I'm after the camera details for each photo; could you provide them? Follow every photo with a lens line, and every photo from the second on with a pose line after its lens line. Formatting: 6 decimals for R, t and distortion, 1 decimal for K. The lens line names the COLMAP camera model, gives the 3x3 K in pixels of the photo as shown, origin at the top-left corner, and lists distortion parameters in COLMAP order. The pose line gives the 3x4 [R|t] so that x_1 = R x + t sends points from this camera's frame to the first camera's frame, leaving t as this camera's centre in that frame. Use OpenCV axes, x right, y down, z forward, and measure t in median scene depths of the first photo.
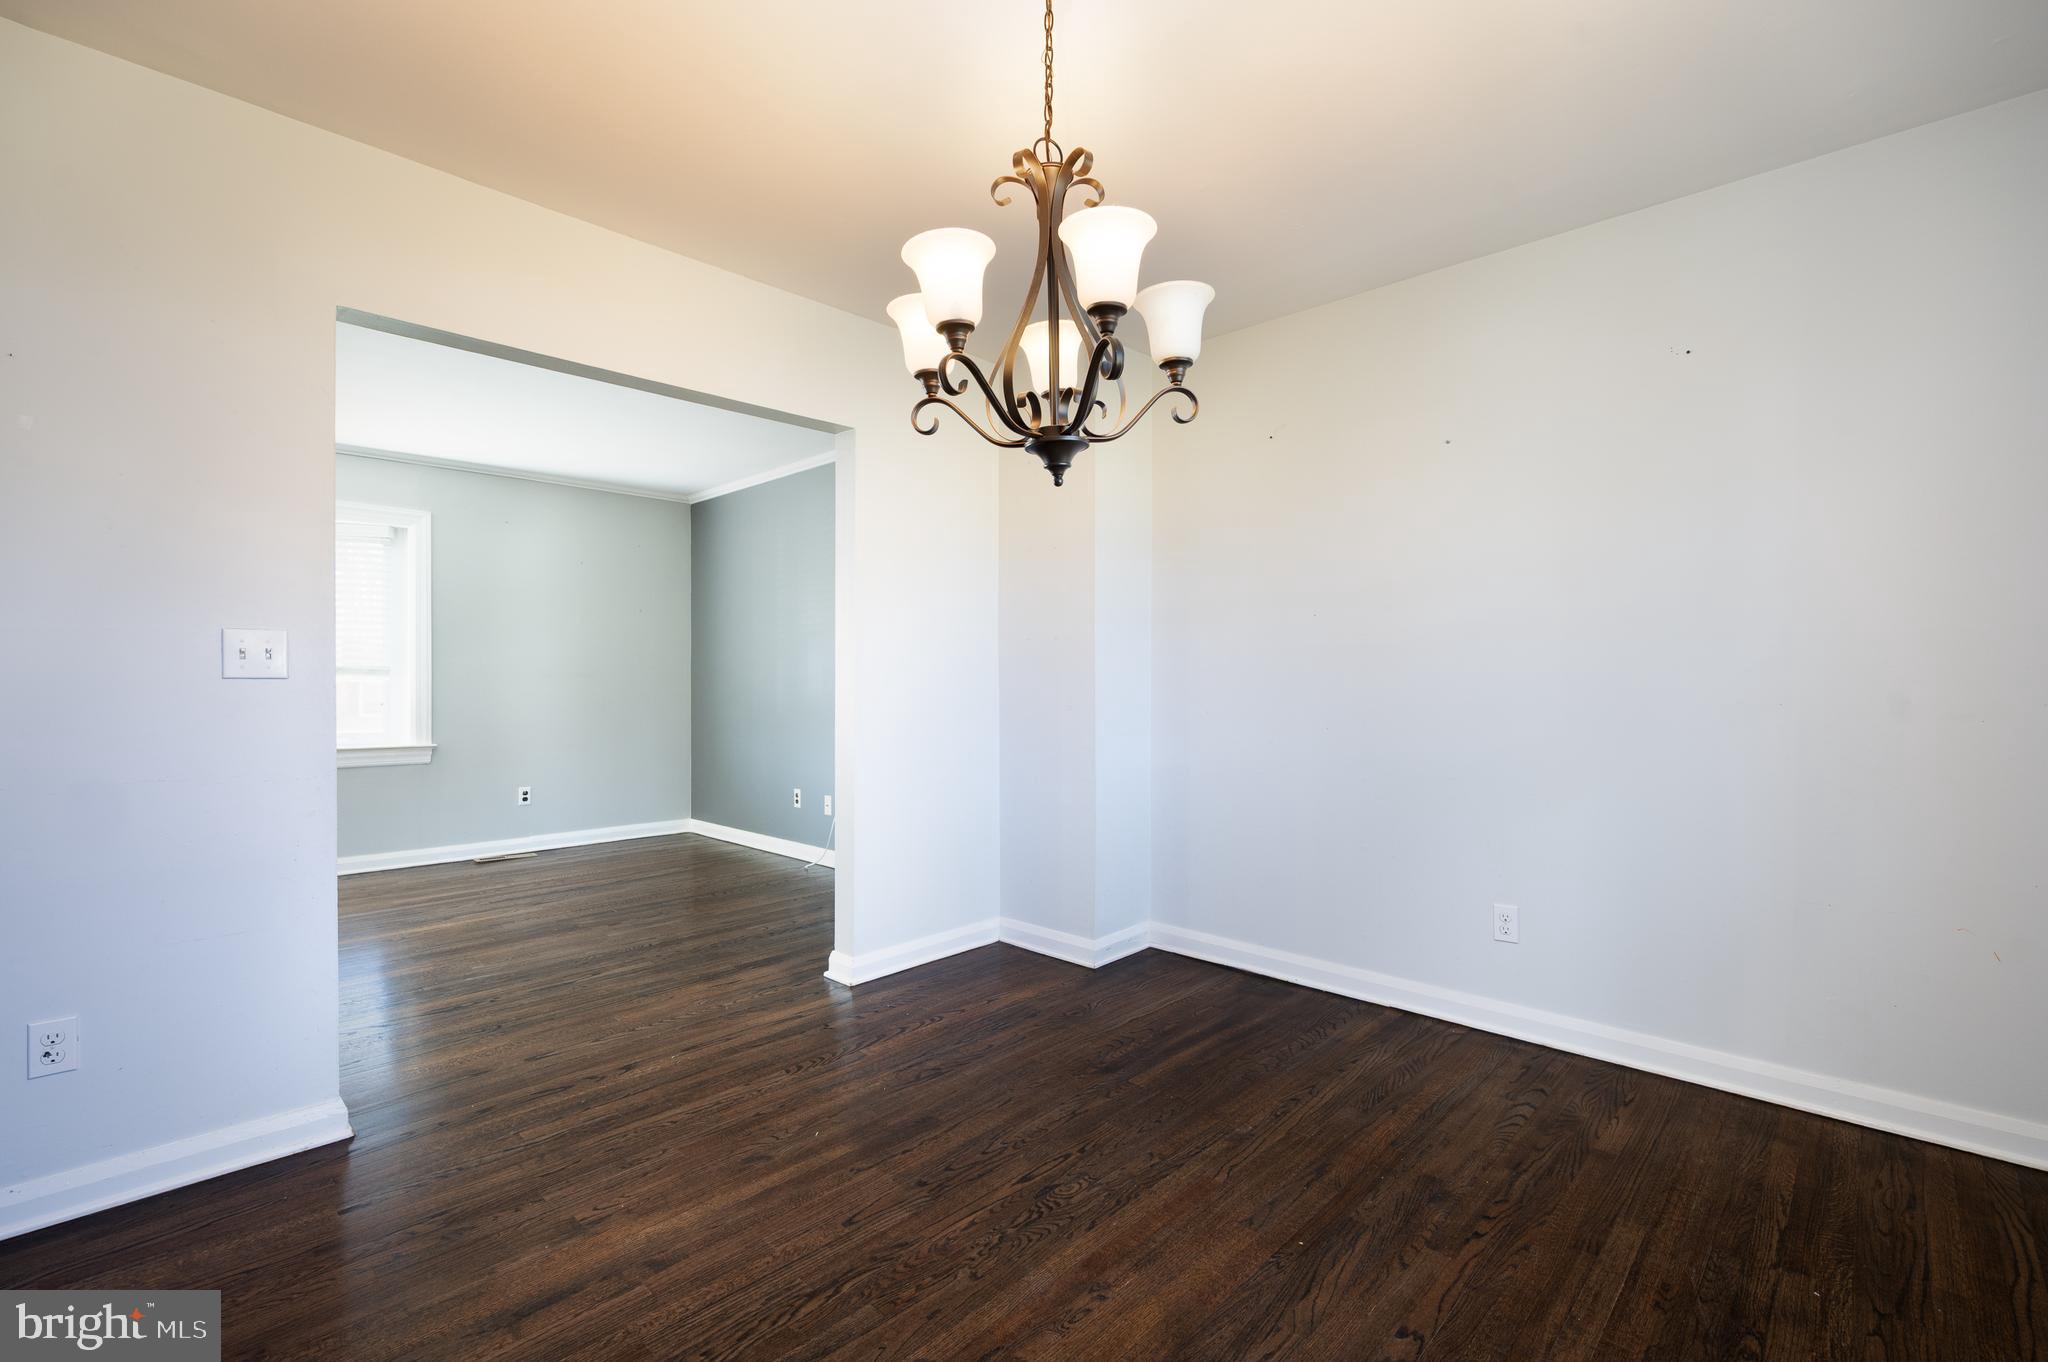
lens RADIAL K [[898.8, 0, 1031.9], [0, 898.8, 680.4], [0, 0, 1]] dist [-0.000540, -0.000194]
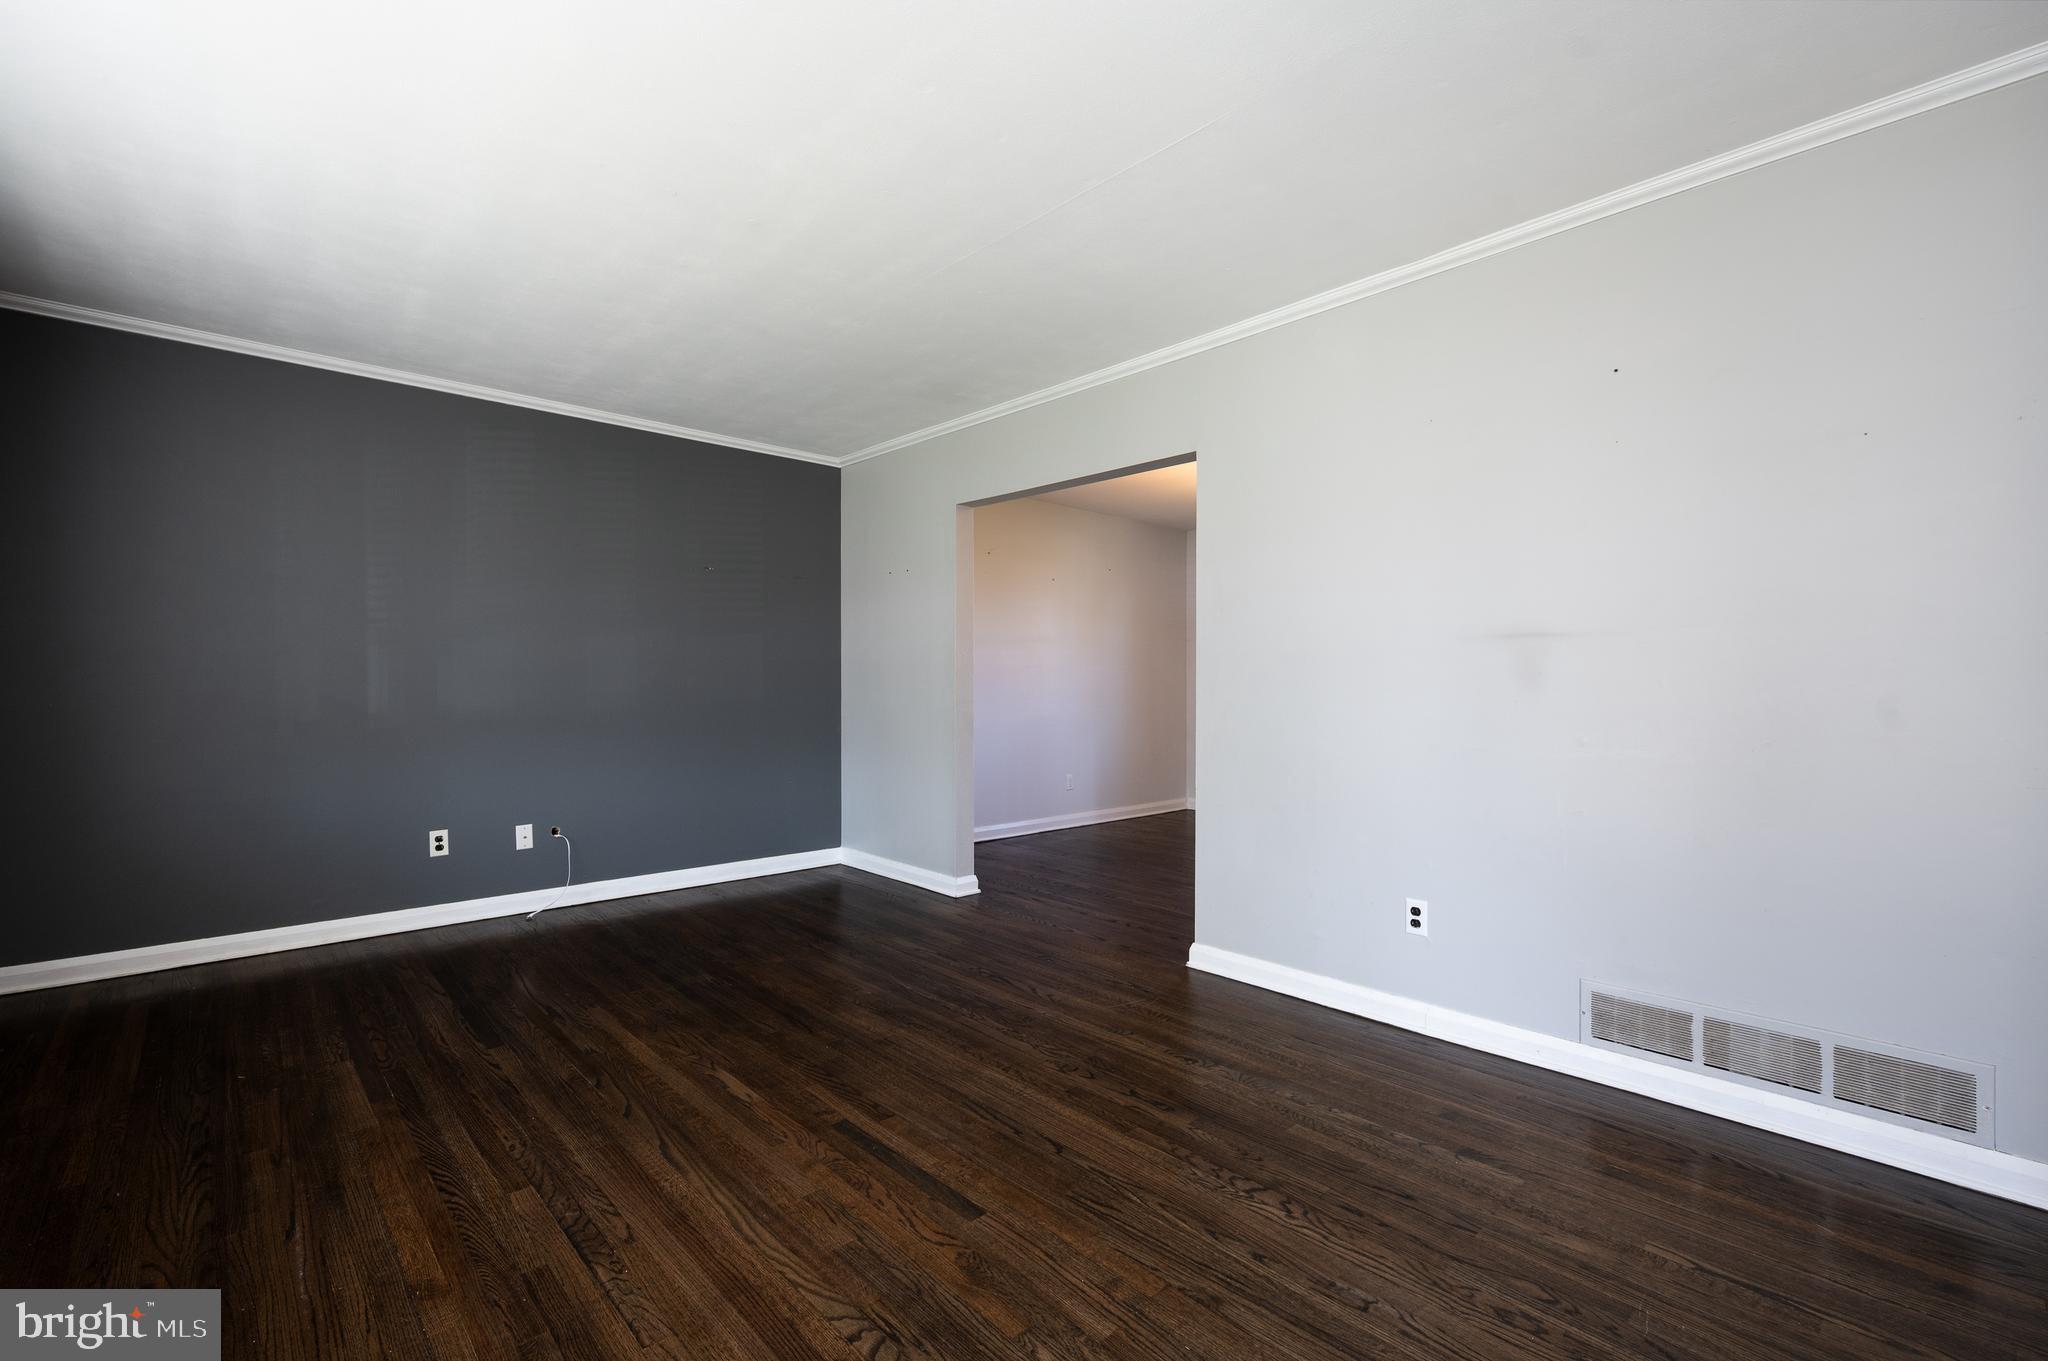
lens RADIAL K [[883.9, 0, 1024.0], [0, 883.9, 680.5], [0, 0, 1]] dist [-0.001762, -0.000172]
pose [[0.055975, 0.004518, 0.998422, -1.574477], [-0.003271, 0.999985, -0.004342, 0.002077], [-0.998427, -0.003023, 0.055989, 0.818085]]
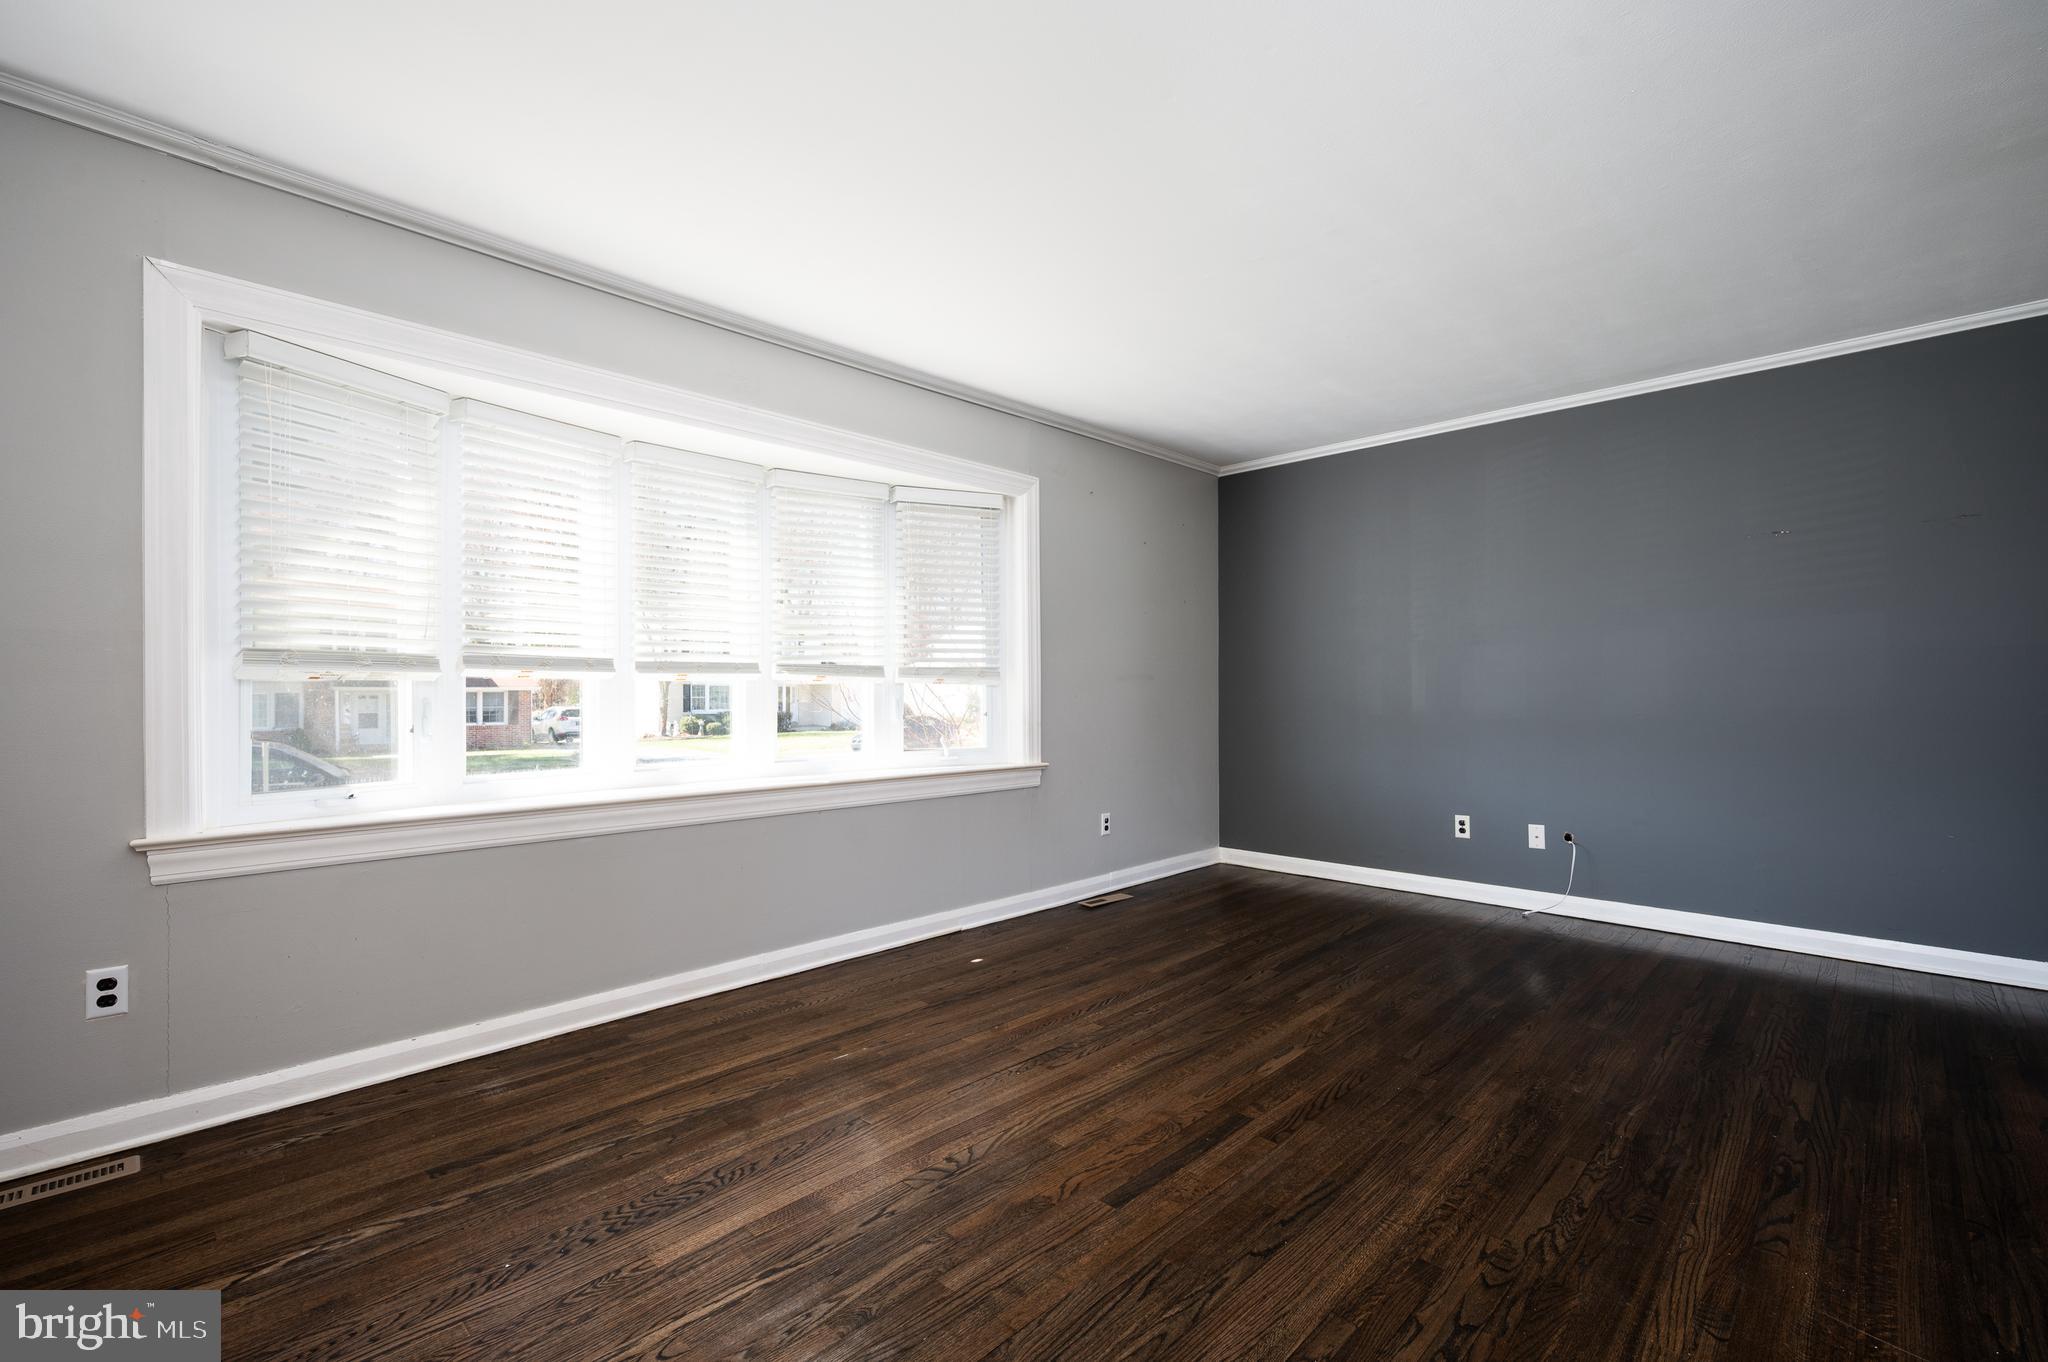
lens RADIAL K [[887.8, 0, 1038.9], [0, 887.8, 683.3], [0, 0, 1]] dist [-0.001191, -0.000063]
pose [[0.999991, -0.002840, -0.003084, -1.073635], [0.002828, 0.999988, -0.004096, 0.003552], [0.003095, 0.004087, 0.999987, 0.315069]]
